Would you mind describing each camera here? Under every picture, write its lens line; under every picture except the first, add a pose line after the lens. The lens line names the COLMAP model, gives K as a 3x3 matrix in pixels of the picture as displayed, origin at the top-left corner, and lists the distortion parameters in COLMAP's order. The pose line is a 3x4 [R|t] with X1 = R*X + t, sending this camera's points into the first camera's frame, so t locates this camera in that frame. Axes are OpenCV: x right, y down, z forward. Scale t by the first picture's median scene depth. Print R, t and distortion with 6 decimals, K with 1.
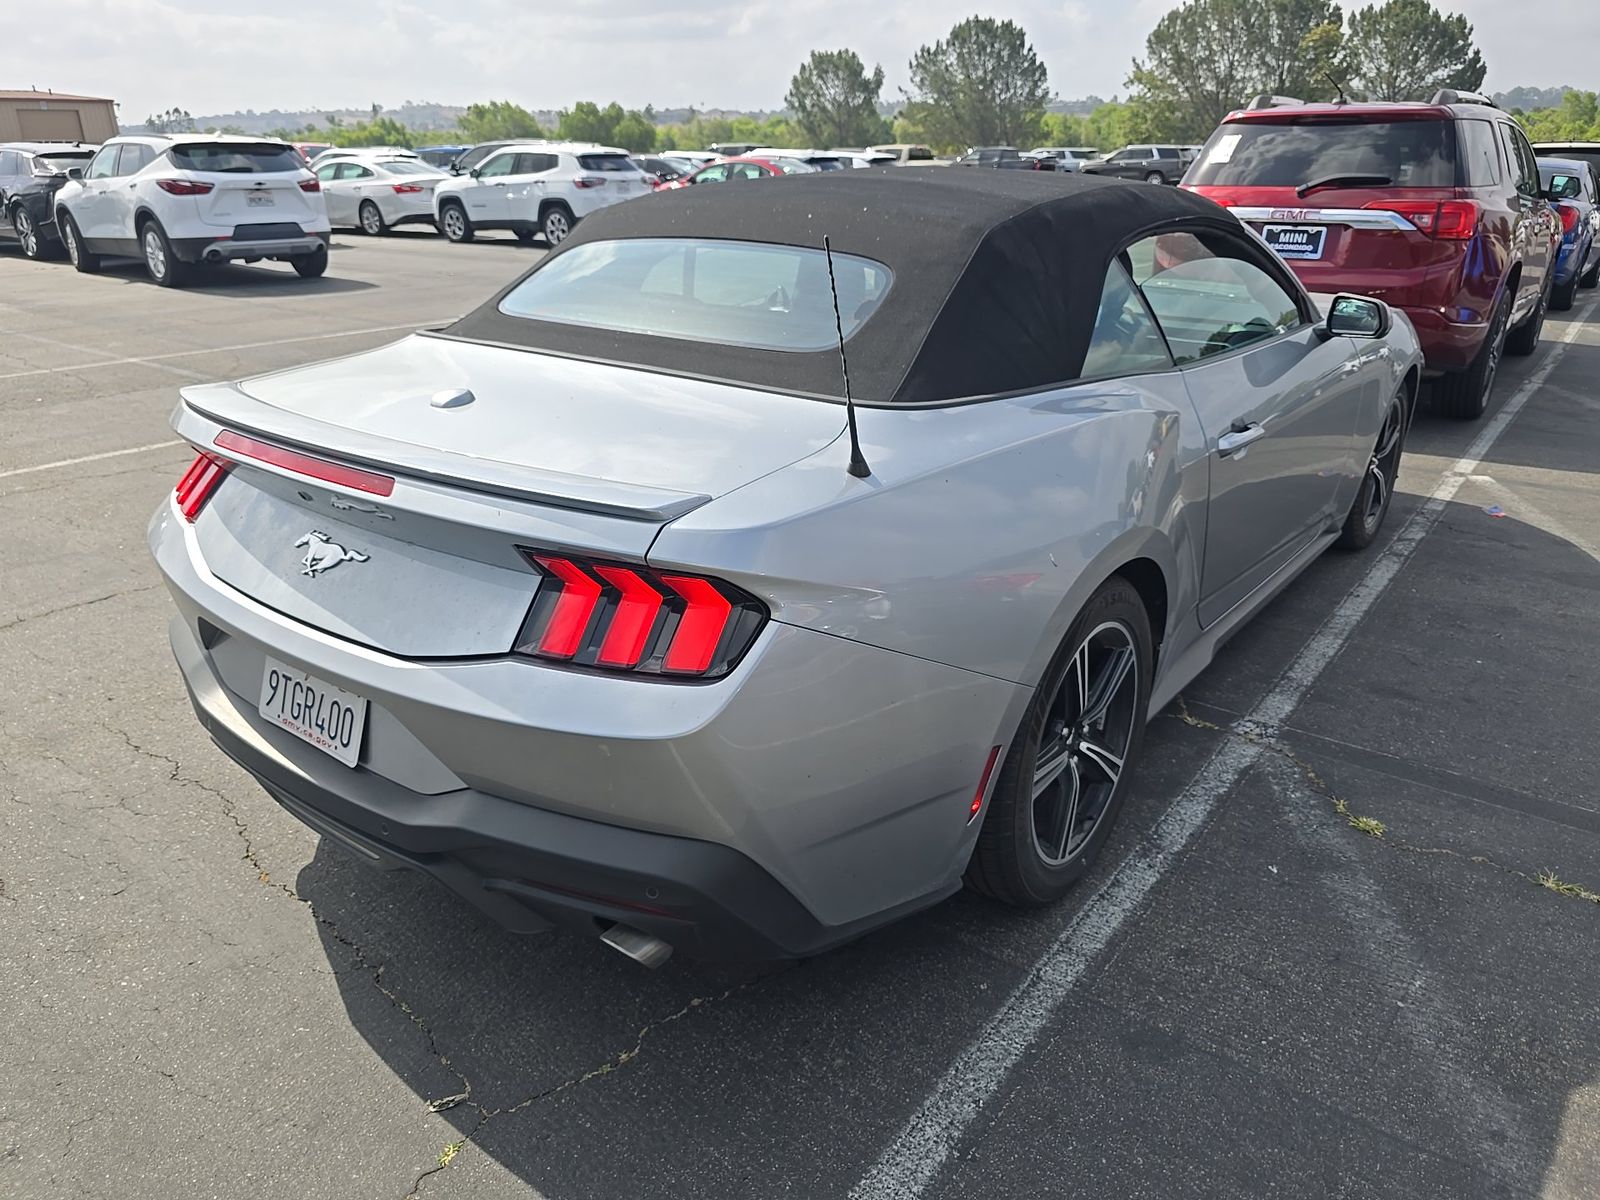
lens RADIAL K [[1084.6, 0, 805.2], [0, 1084.6, 592.8], [0, 0, 1]] dist [0.042785, -0.040201]
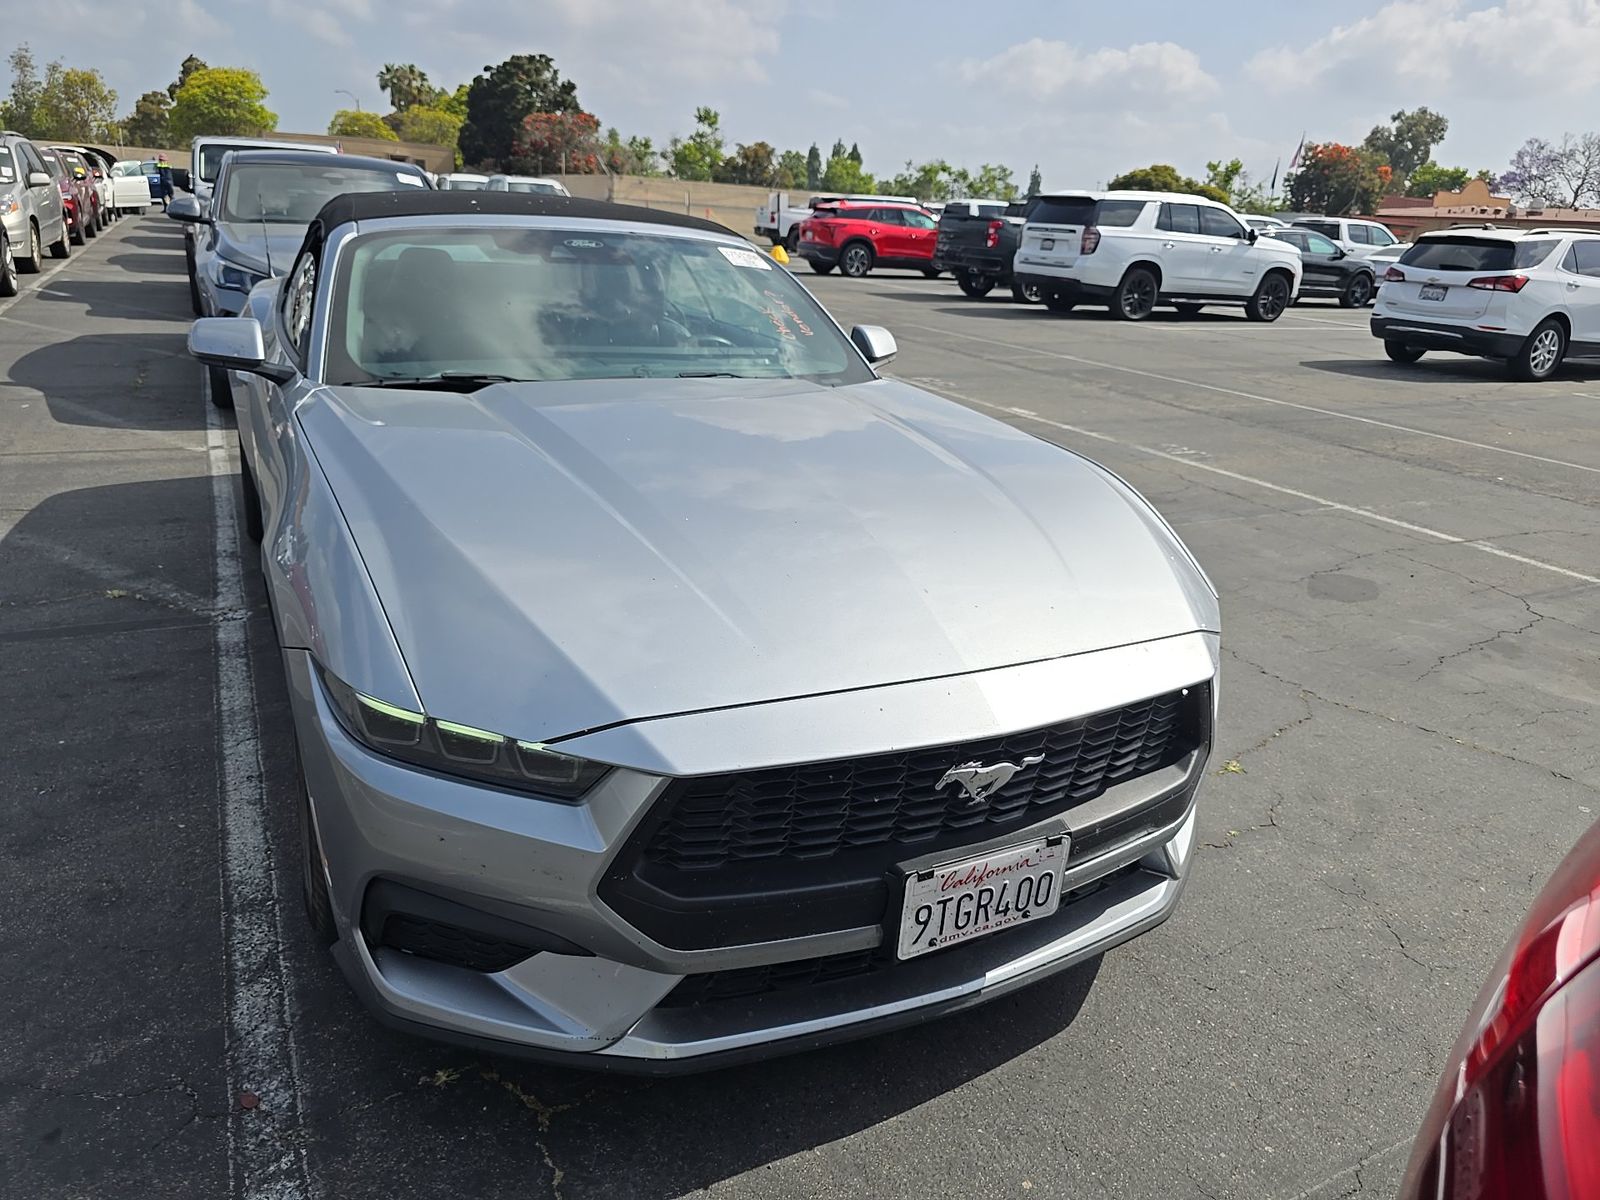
lens RADIAL K [[1084.6, 0, 811.5], [0, 1084.6, 606.5], [0, 0, 1]] dist [0.042785, -0.040201]
pose [[-0.421308, 0.273769, -0.864610, 1.096511], [-0.398732, 0.800351, 0.447717, -0.644049], [0.814563, 0.533374, -0.228034, 1.641994]]
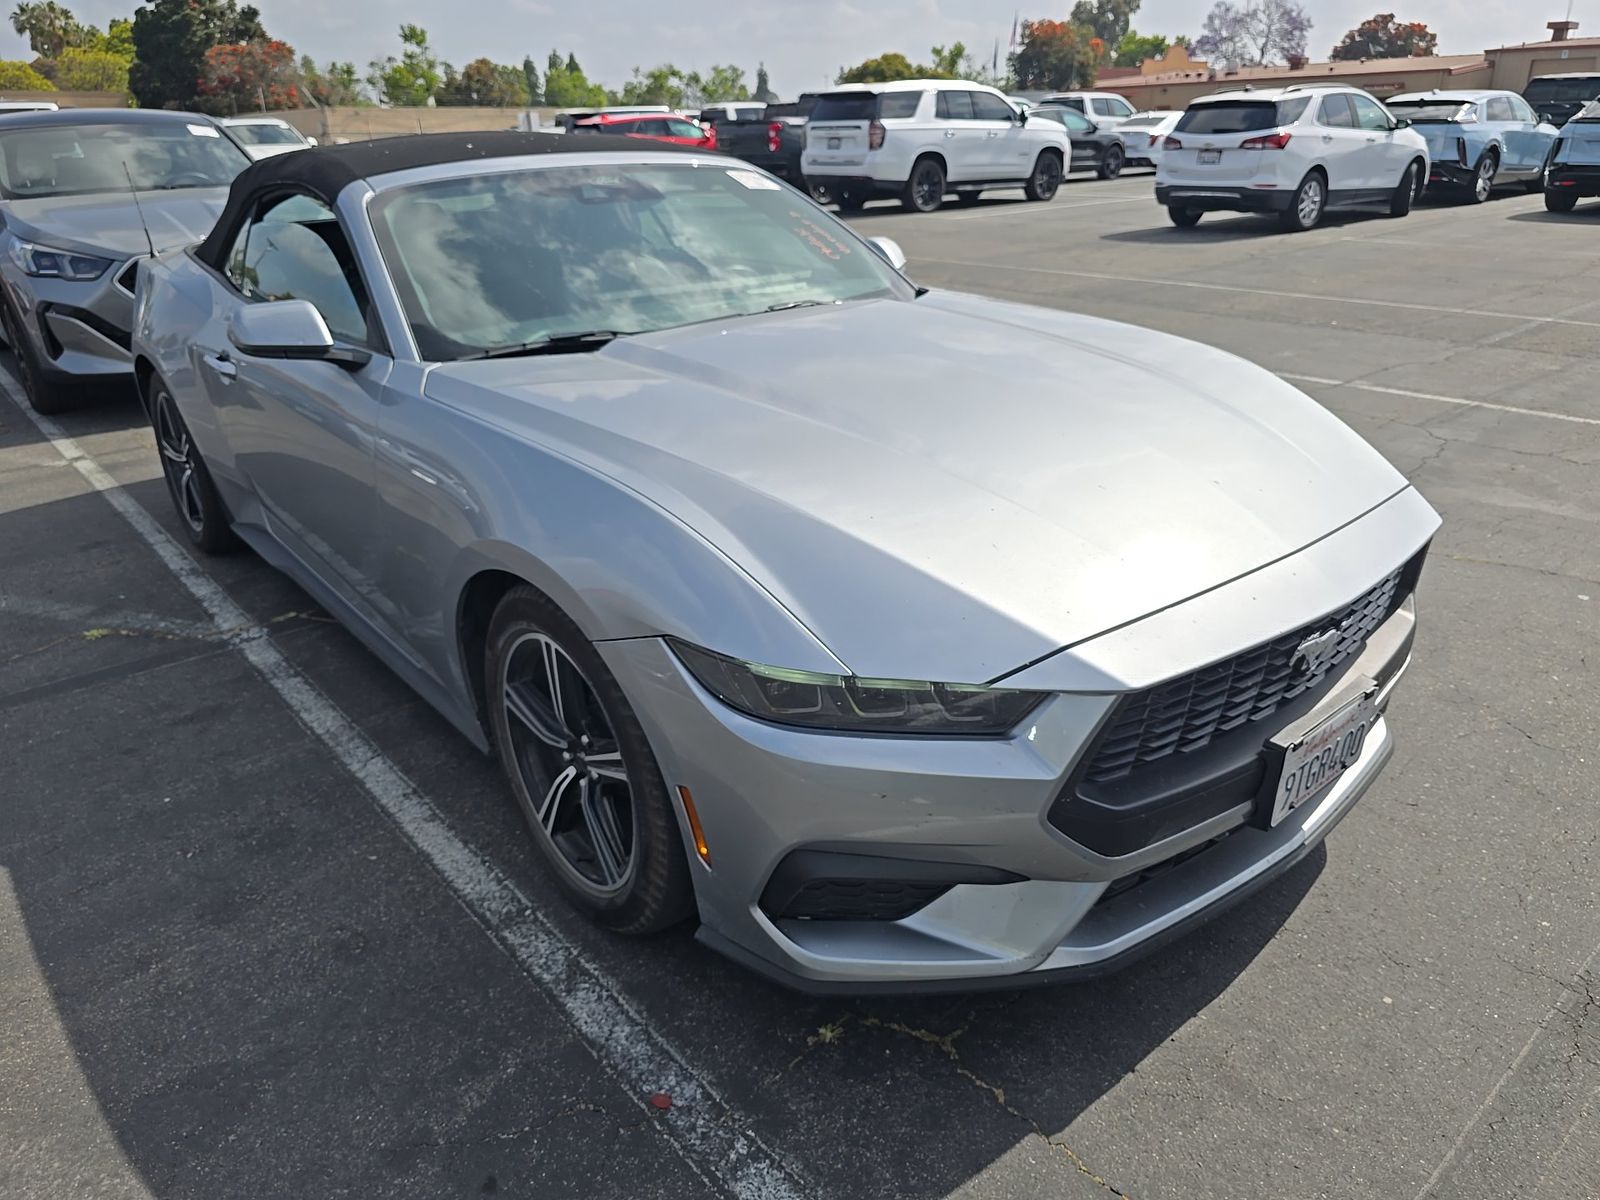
lens RADIAL K [[1084.6, 0, 813.6], [0, 1084.6, 603.2], [0, 0, 1]] dist [0.042785, -0.040201]
pose [[-0.203893, 0.385921, -0.899718, 1.179562], [-0.349535, 0.829755, 0.435123, -0.550052], [0.914469, 0.403201, -0.034288, 1.410281]]
